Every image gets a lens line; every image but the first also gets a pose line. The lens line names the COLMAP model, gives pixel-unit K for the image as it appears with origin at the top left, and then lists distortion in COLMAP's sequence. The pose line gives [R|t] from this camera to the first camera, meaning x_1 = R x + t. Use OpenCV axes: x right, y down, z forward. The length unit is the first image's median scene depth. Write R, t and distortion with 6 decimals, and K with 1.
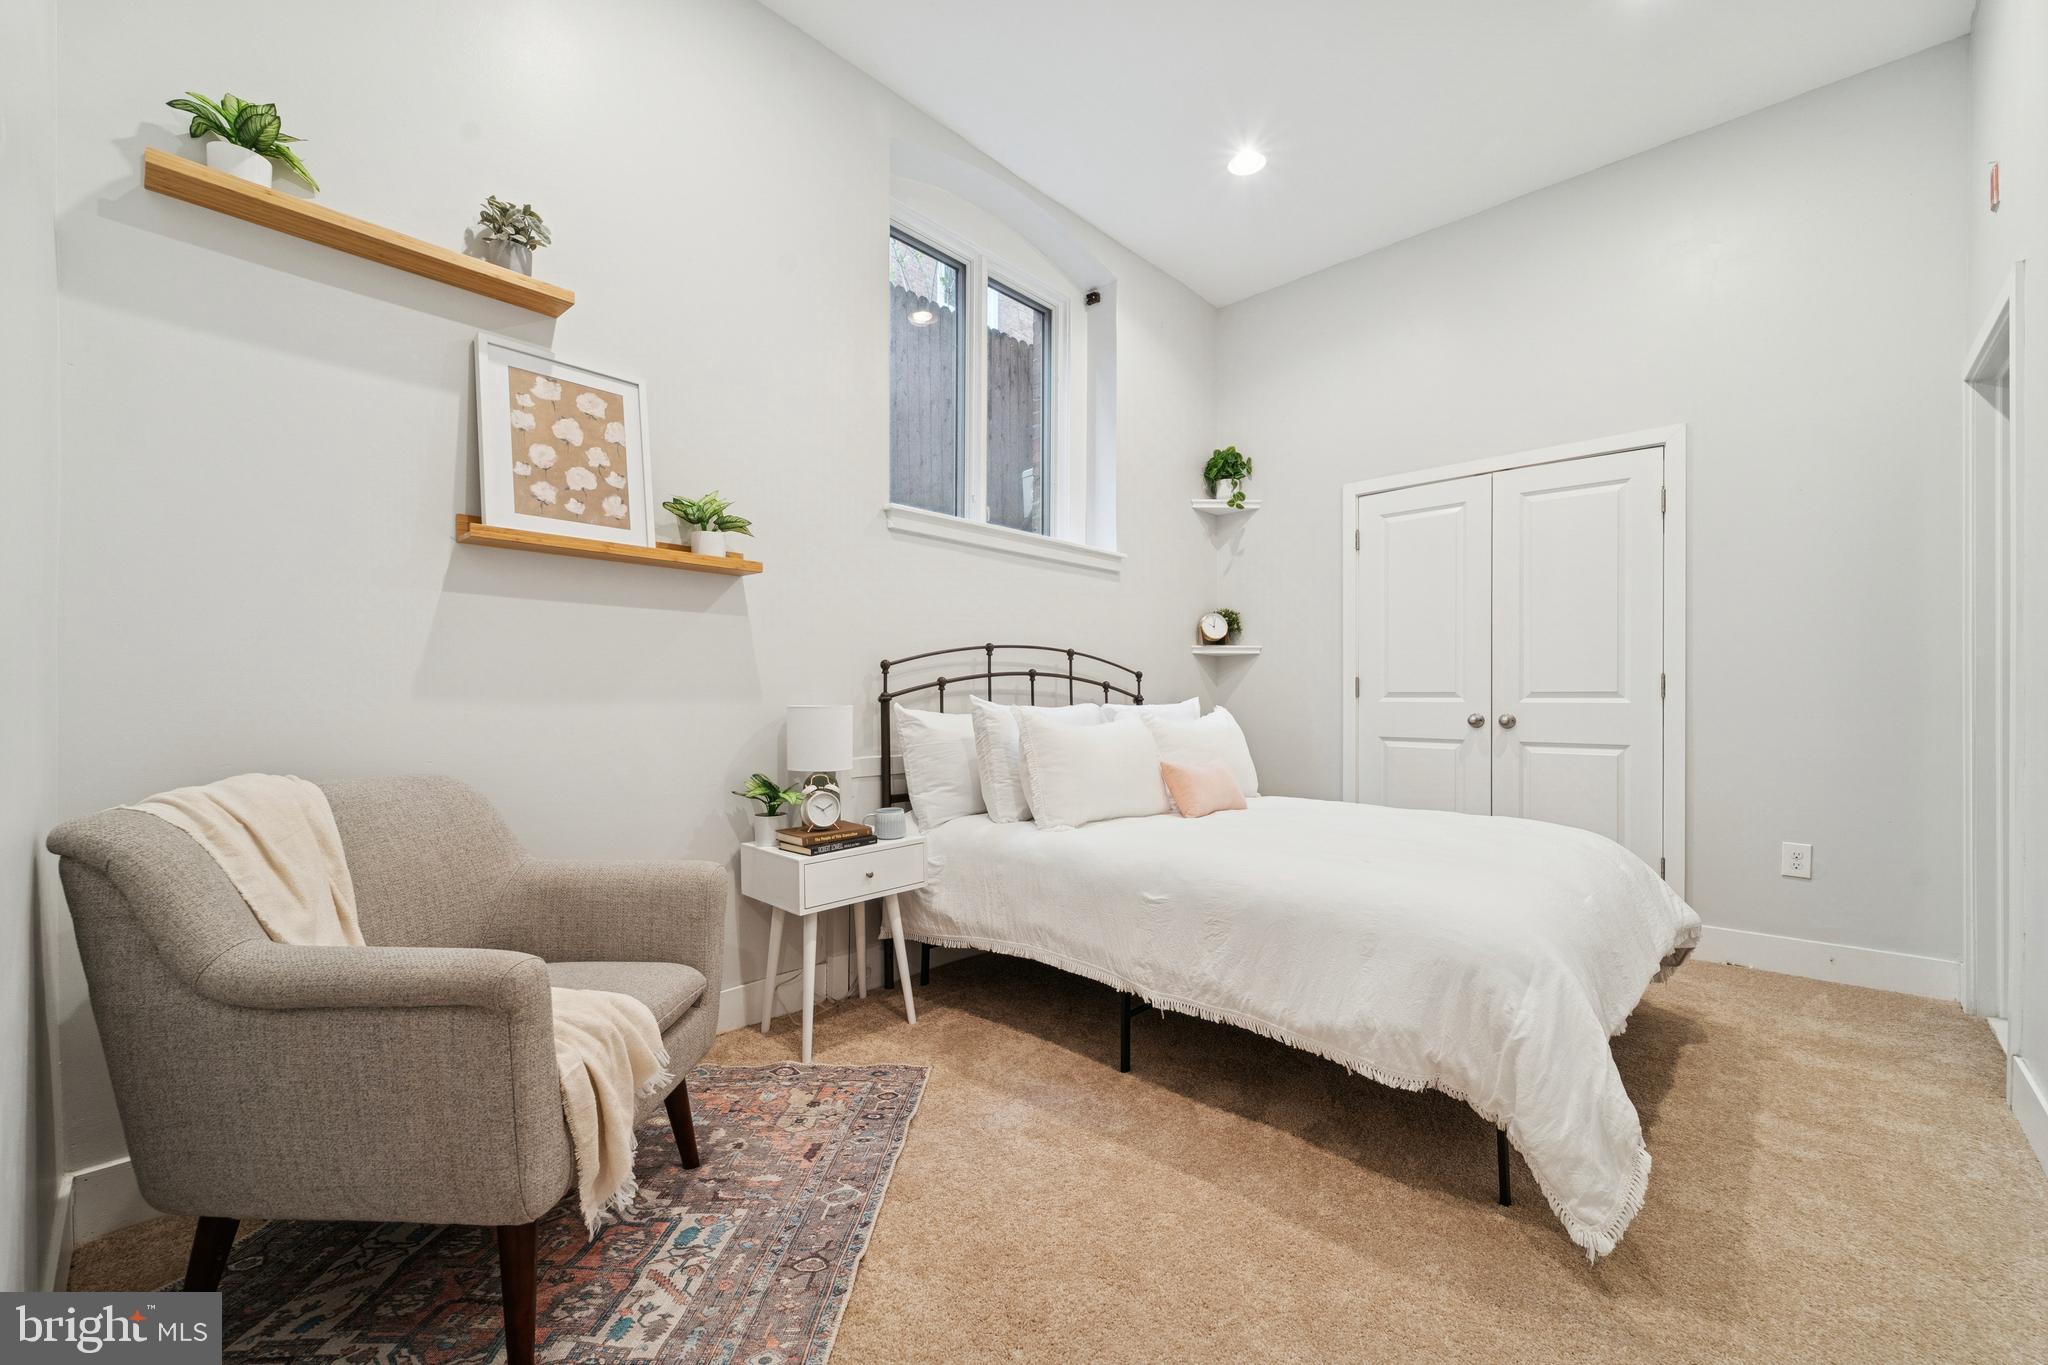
lens RADIAL K [[820.5, 0, 1024.0], [0, 820.5, 682.5], [0, 0, 1]] dist [-0.001073, -0.000276]
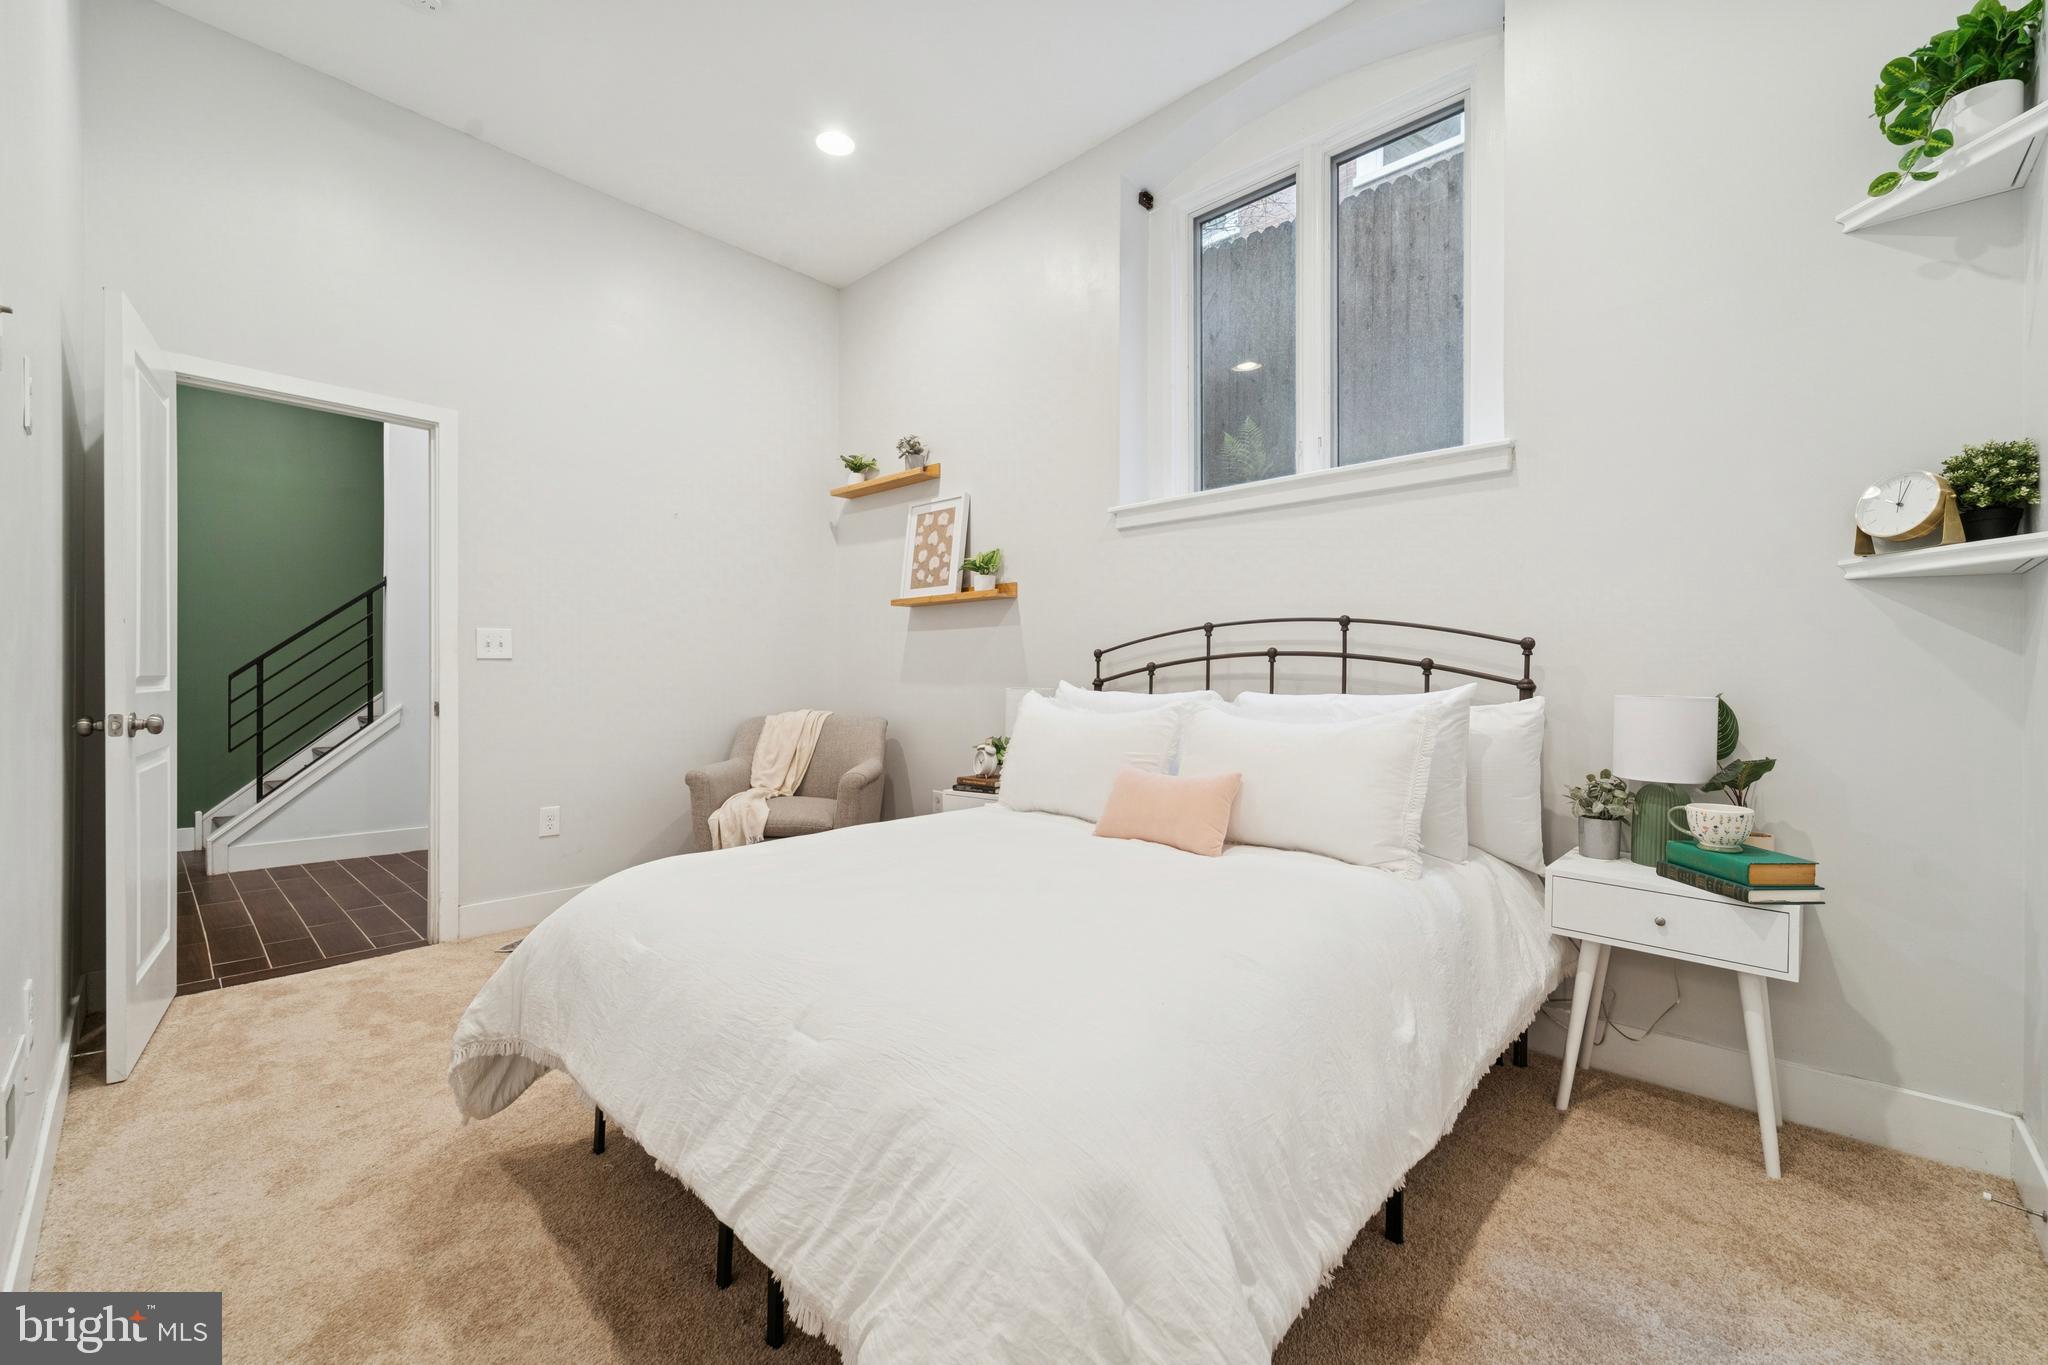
lens RADIAL K [[820.5, 0, 1024.0], [0, 820.5, 682.5], [0, 0, 1]] dist [-0.001073, -0.000276]
pose [[-0.002967, -0.002408, -0.999993, 1.005377], [0.011330, 0.999933, -0.002441, 0.020770], [0.999931, -0.011337, -0.002939, 0.932089]]
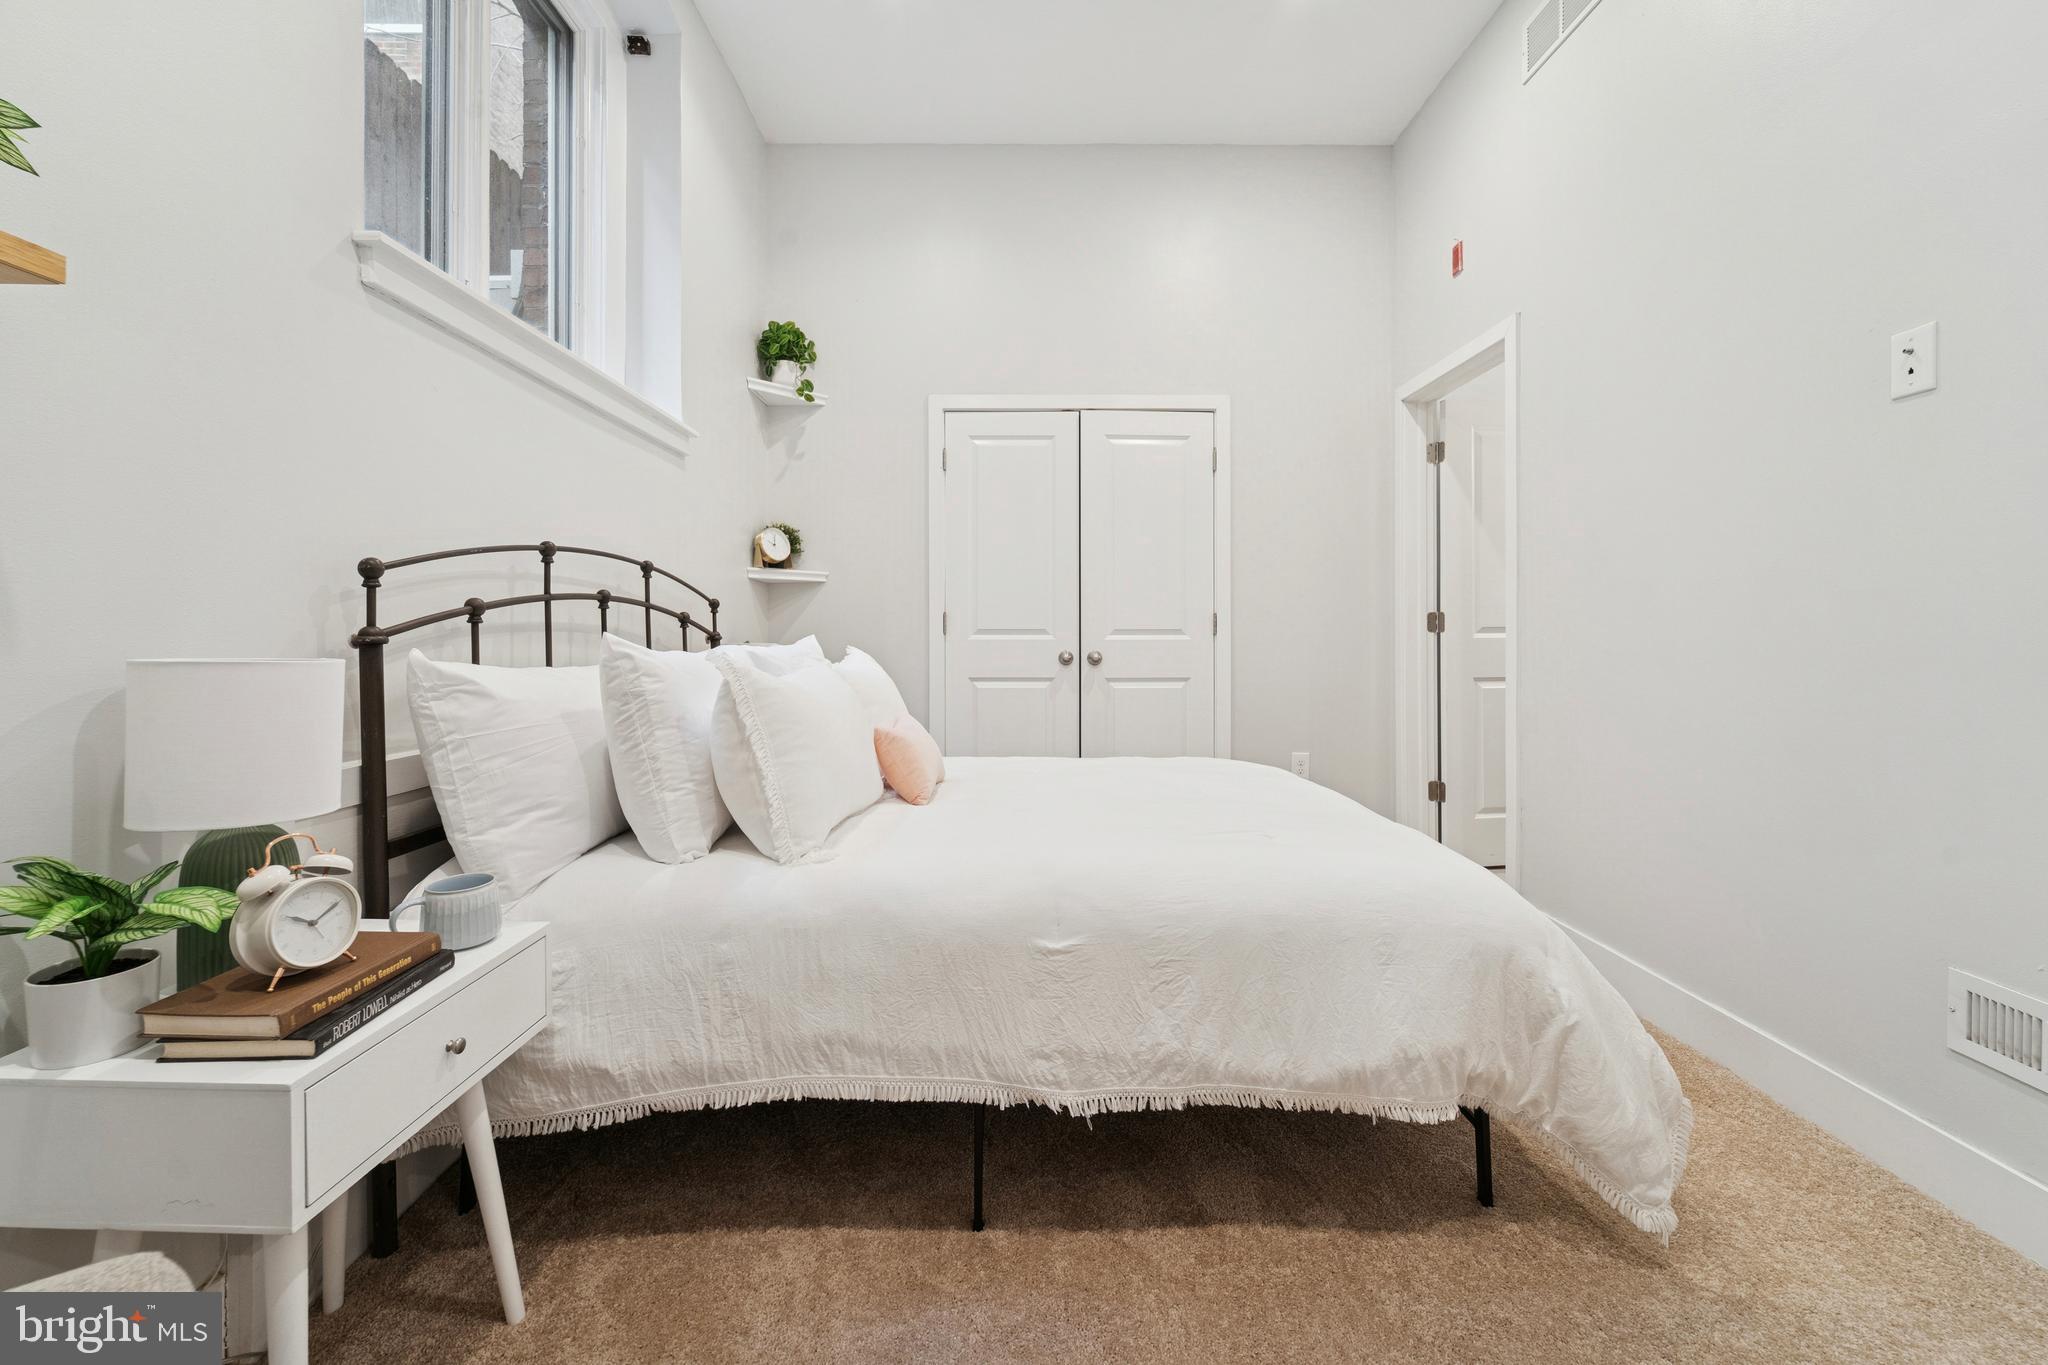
lens RADIAL K [[841.3, 0, 1032.5], [0, 841.3, 624.1], [0, 0, 1]] dist [0.004026, 0.000022]
pose [[0.720517, 0.007290, 0.693399, -0.239391], [-0.011911, 0.999927, 0.001865, 0.004968], [-0.693335, -0.009602, 0.720551, 0.399564]]
